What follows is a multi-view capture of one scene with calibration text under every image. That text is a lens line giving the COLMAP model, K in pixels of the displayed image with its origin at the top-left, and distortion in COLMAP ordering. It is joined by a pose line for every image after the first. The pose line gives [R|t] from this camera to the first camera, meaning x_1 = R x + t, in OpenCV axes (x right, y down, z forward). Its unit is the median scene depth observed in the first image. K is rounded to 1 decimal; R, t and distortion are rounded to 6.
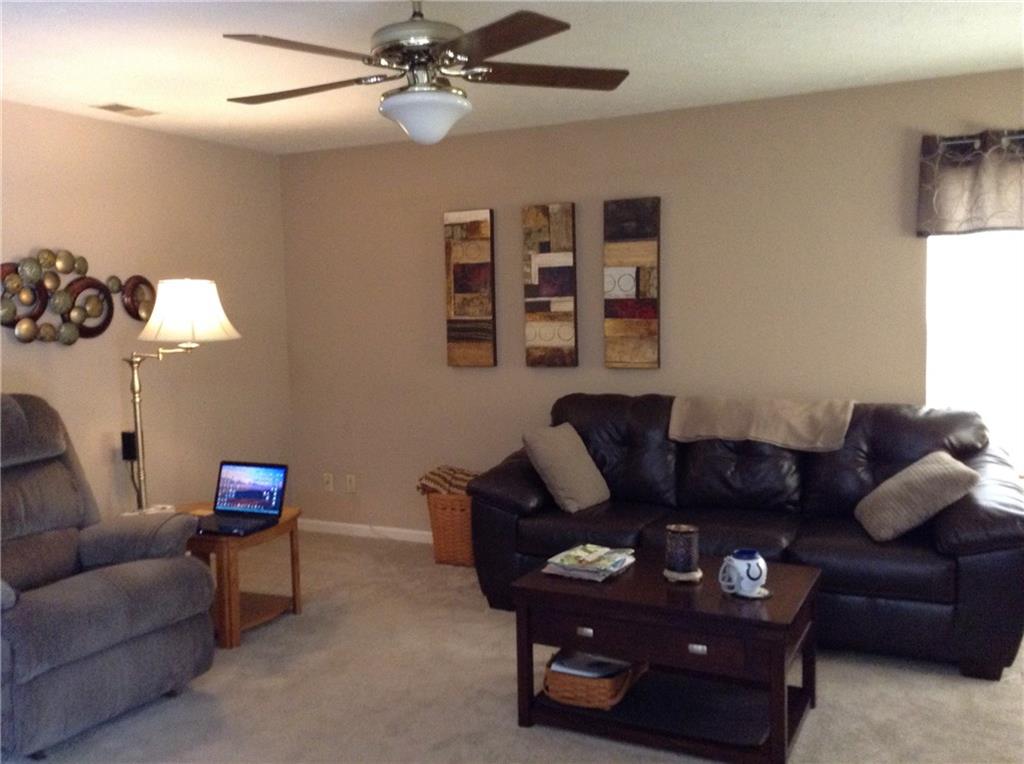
lens RADIAL K [[914.6, 0, 512.0], [0, 914.6, 382.0], [0, 0, 1]] dist [0.008078, 0.006047]
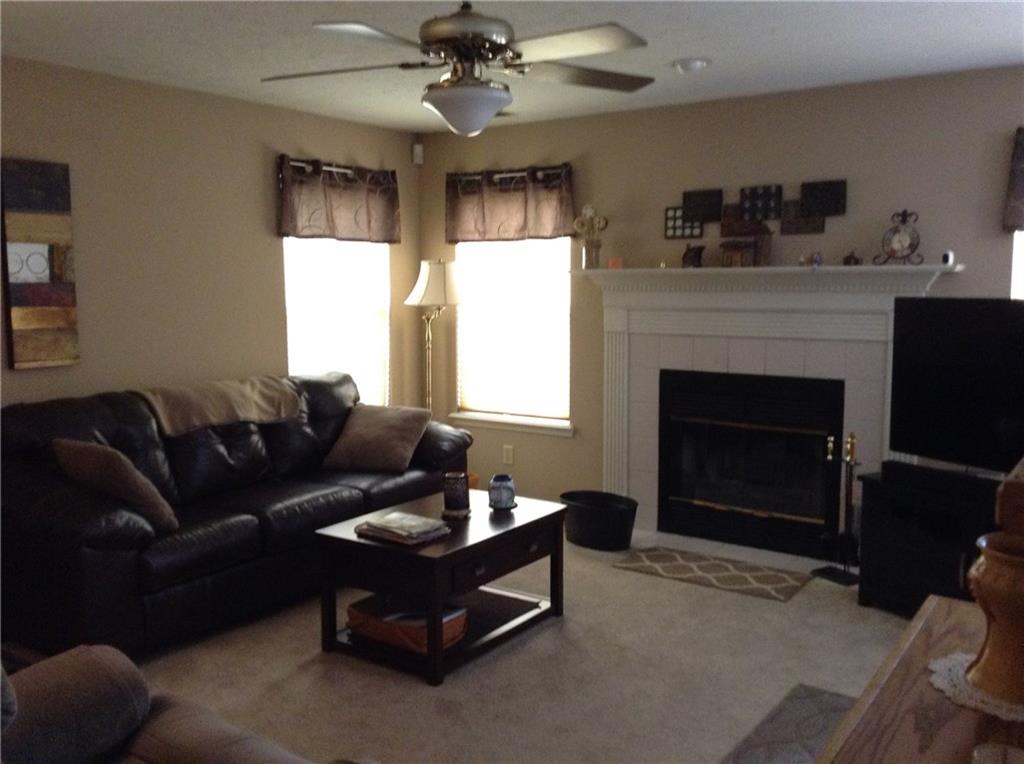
lens RADIAL K [[914.6, 0, 512.0], [0, 914.6, 382.0], [0, 0, 1]] dist [0.008078, 0.006047]
pose [[0.140434, -0.083657, 0.986549, -0.642230], [0.086199, 0.993673, 0.071991, -0.025766], [-0.986331, 0.074930, 0.146757, 0.477629]]
